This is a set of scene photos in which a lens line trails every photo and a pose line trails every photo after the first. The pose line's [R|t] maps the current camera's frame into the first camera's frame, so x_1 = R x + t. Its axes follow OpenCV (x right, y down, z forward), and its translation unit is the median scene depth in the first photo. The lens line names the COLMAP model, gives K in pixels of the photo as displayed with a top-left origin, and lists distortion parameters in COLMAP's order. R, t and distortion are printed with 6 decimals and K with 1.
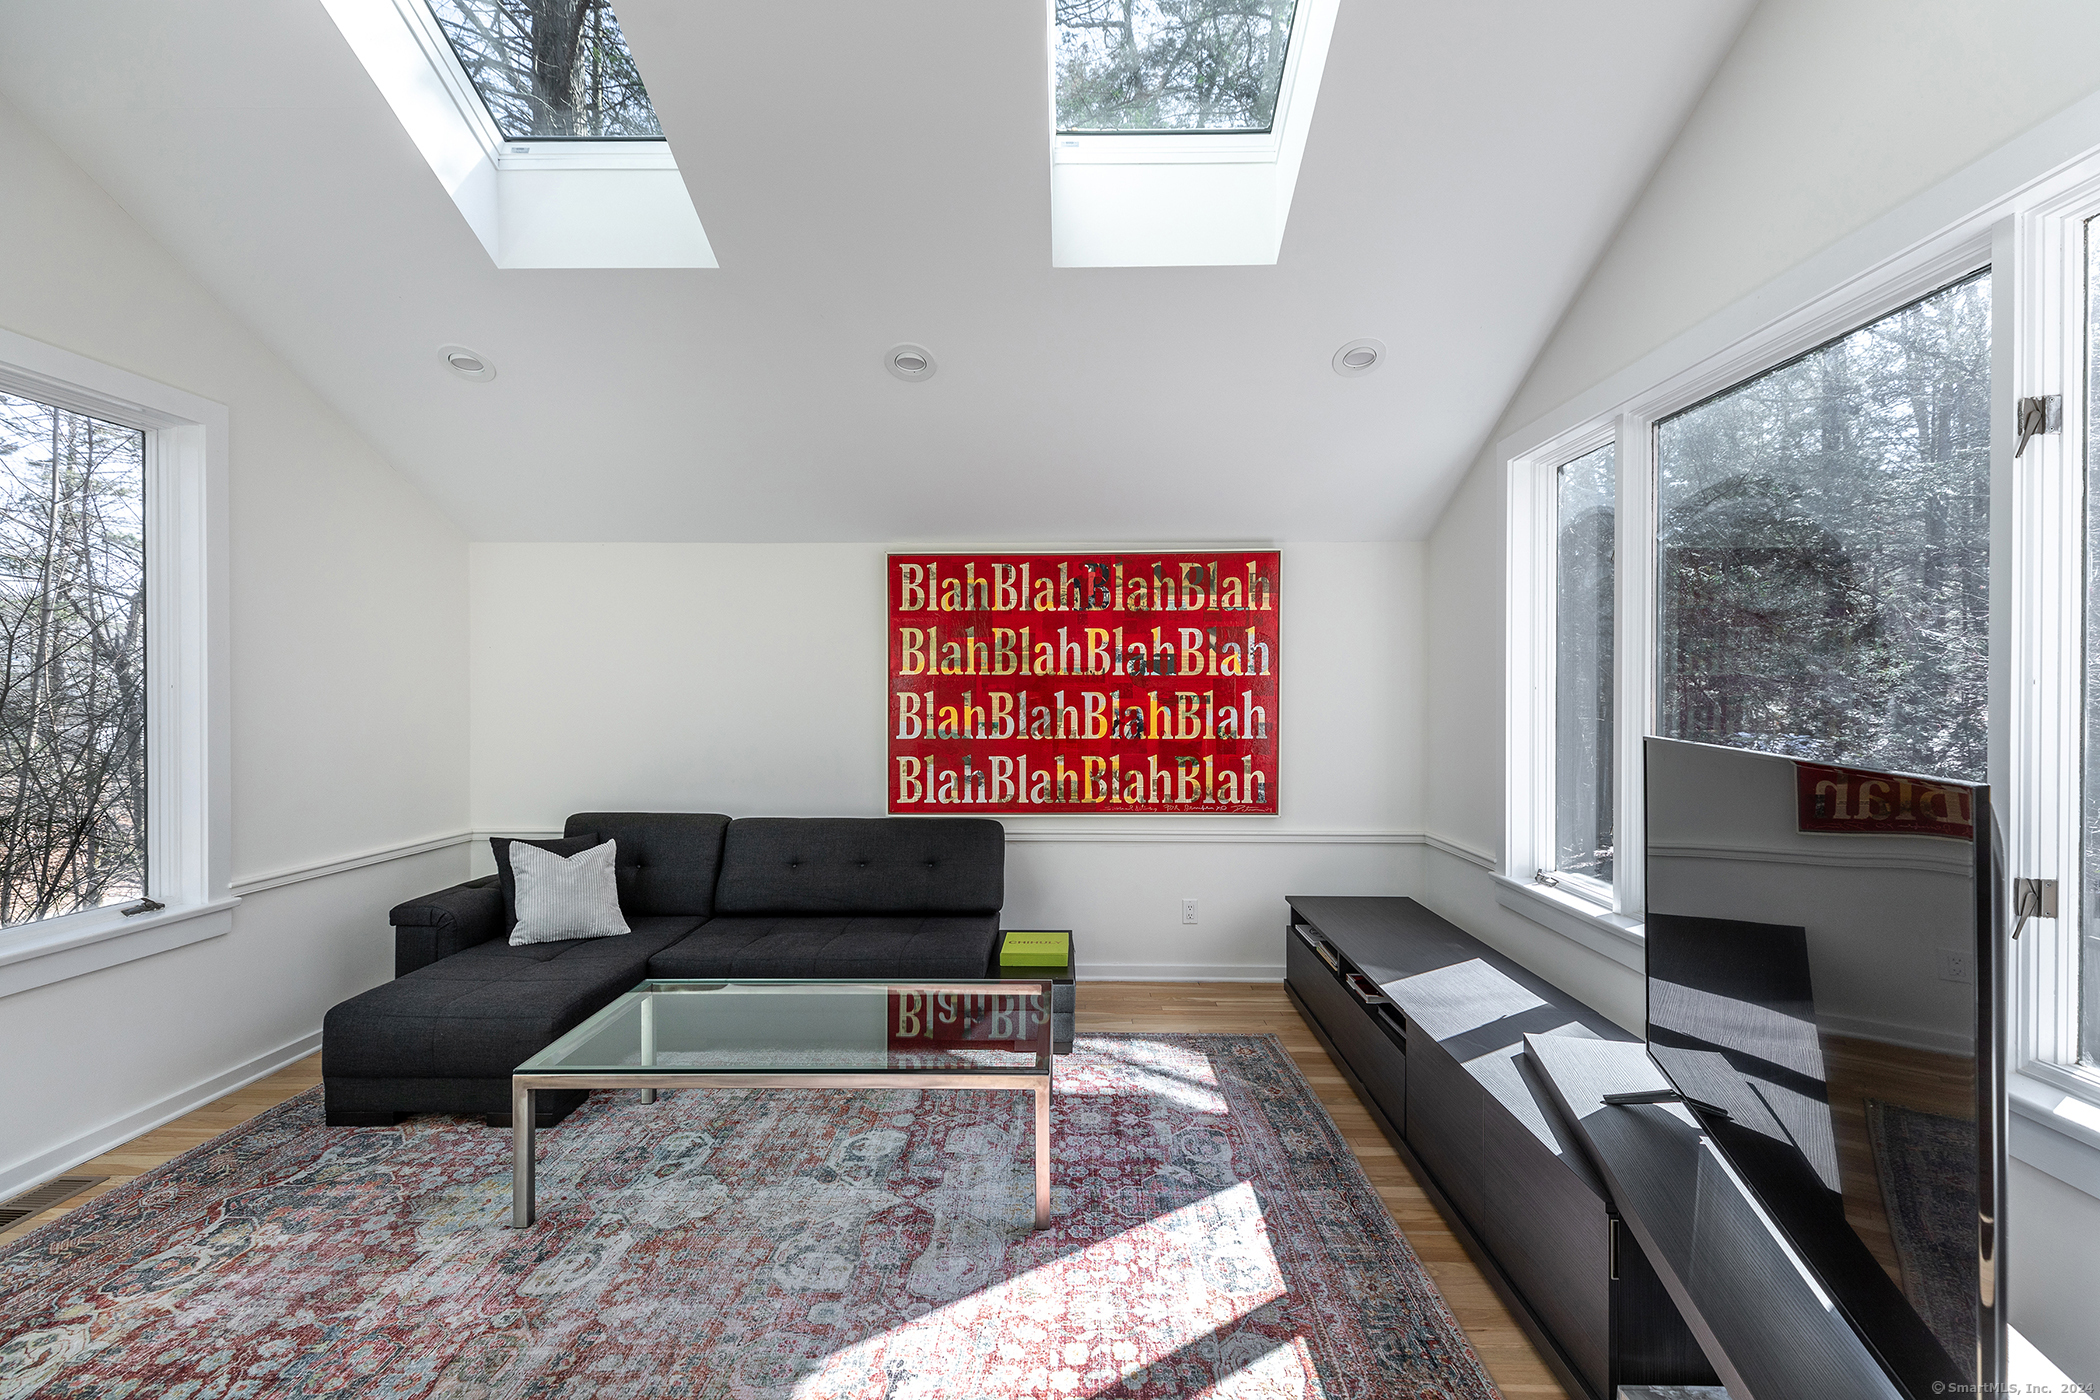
lens RADIAL K [[959.2, 0, 1040.4], [0, 959.2, 699.7], [0, 0, 1]] dist [0.001888, -0.000273]
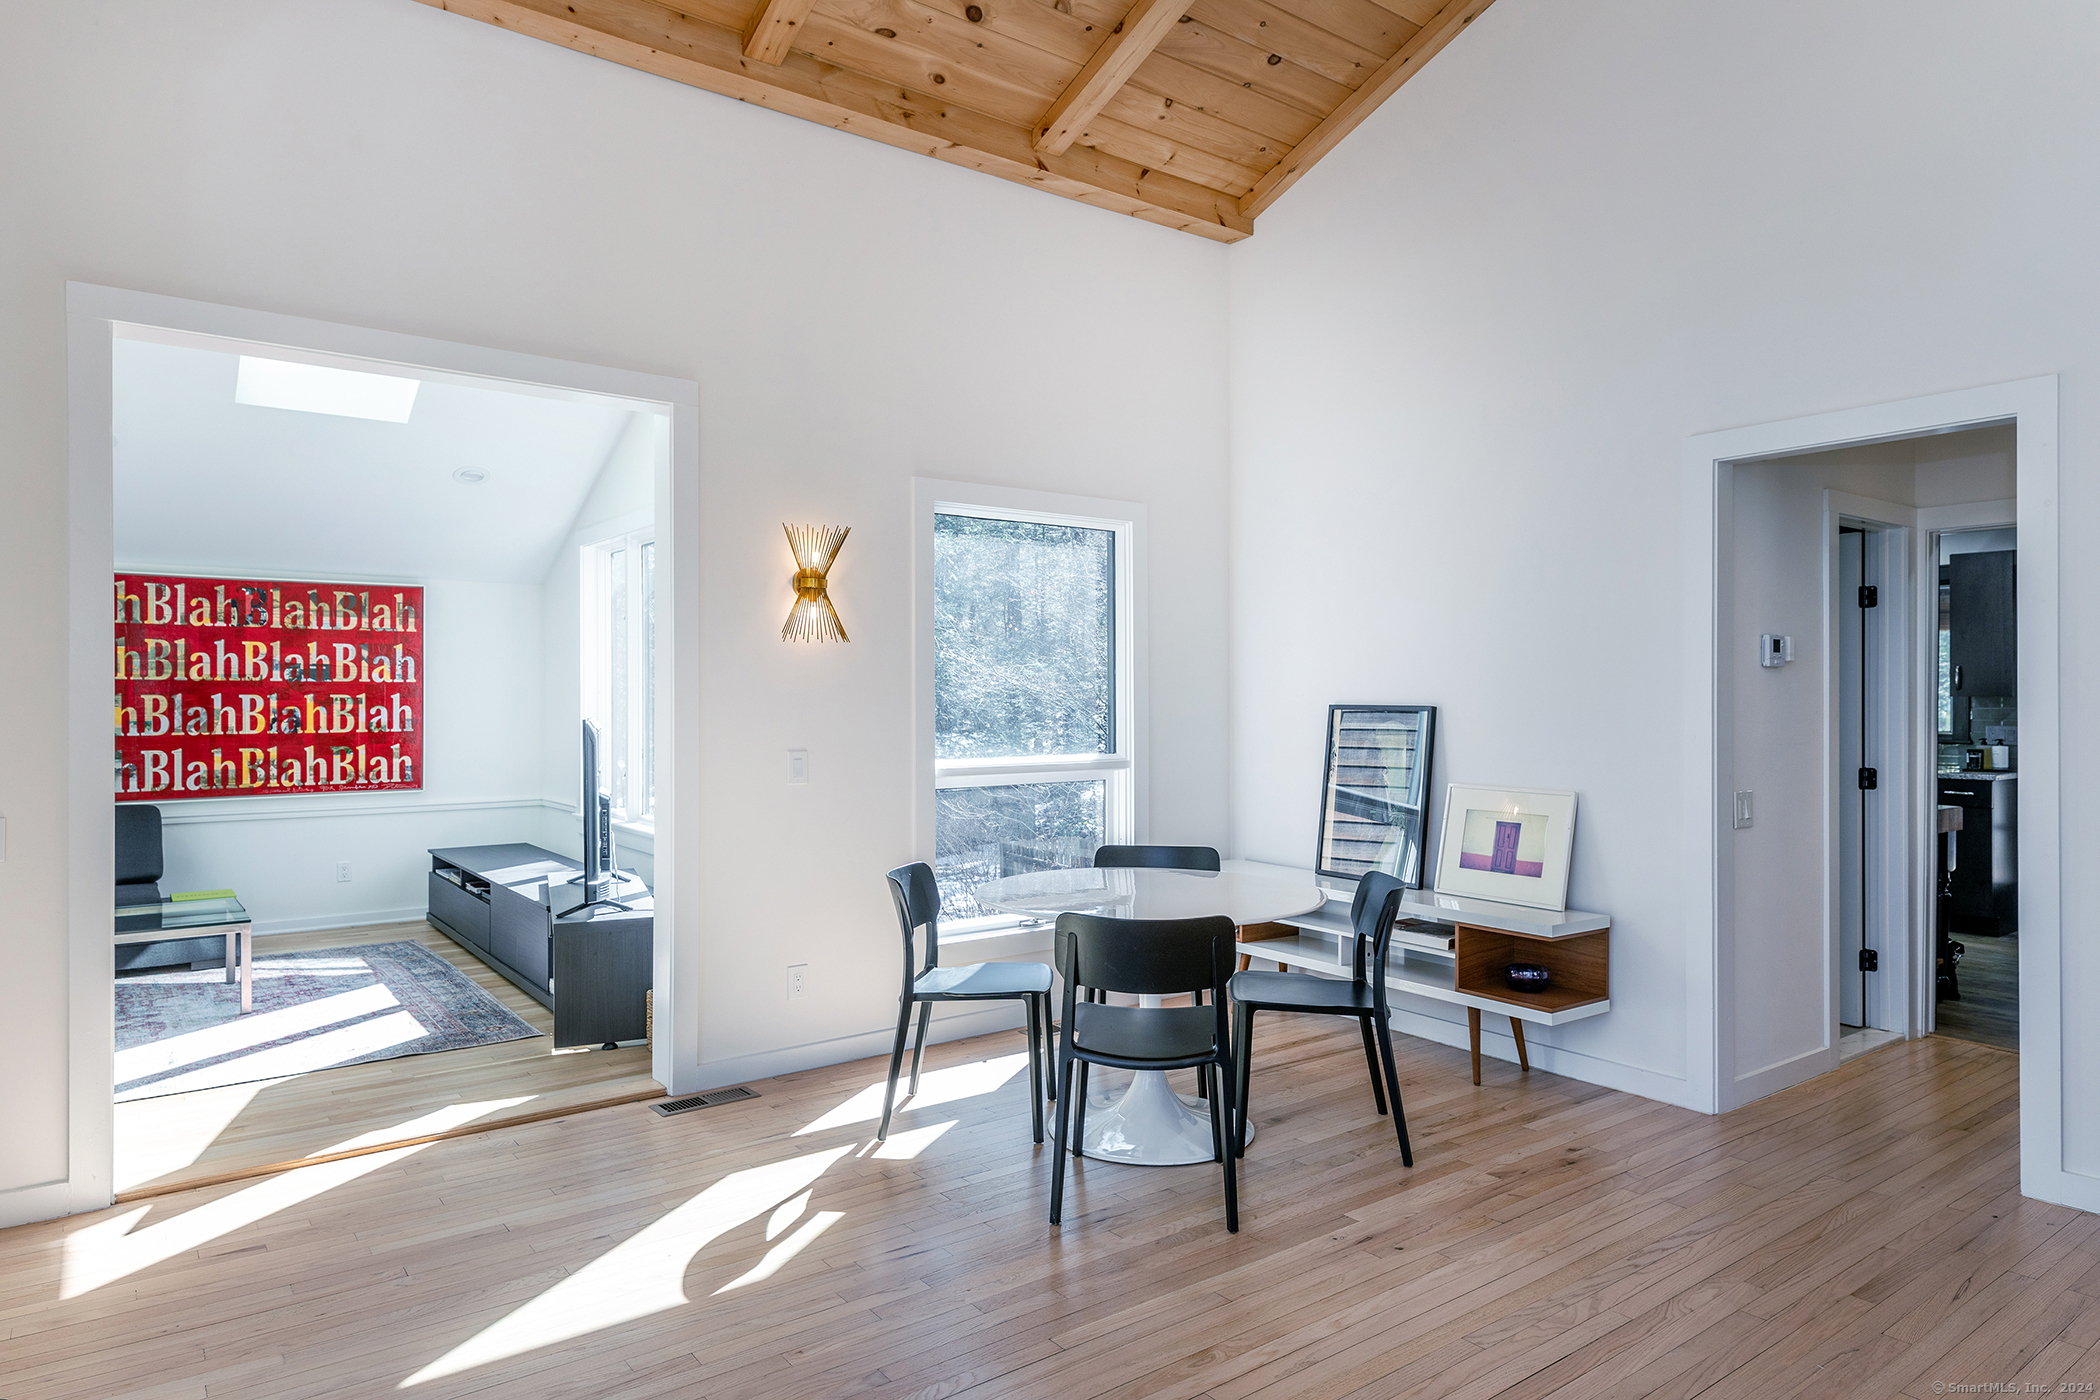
lens RADIAL K [[1298.7, 0, 1110.9], [0, 1298.7, 705.3], [0, 0, 1]] dist [0.013314, -0.002548]
pose [[0.767203, -0.004164, 0.641391, -0.167215], [0.003014, 0.999991, 0.002887, 0.003605], [-0.641397, -0.000281, 0.767209, -0.942027]]
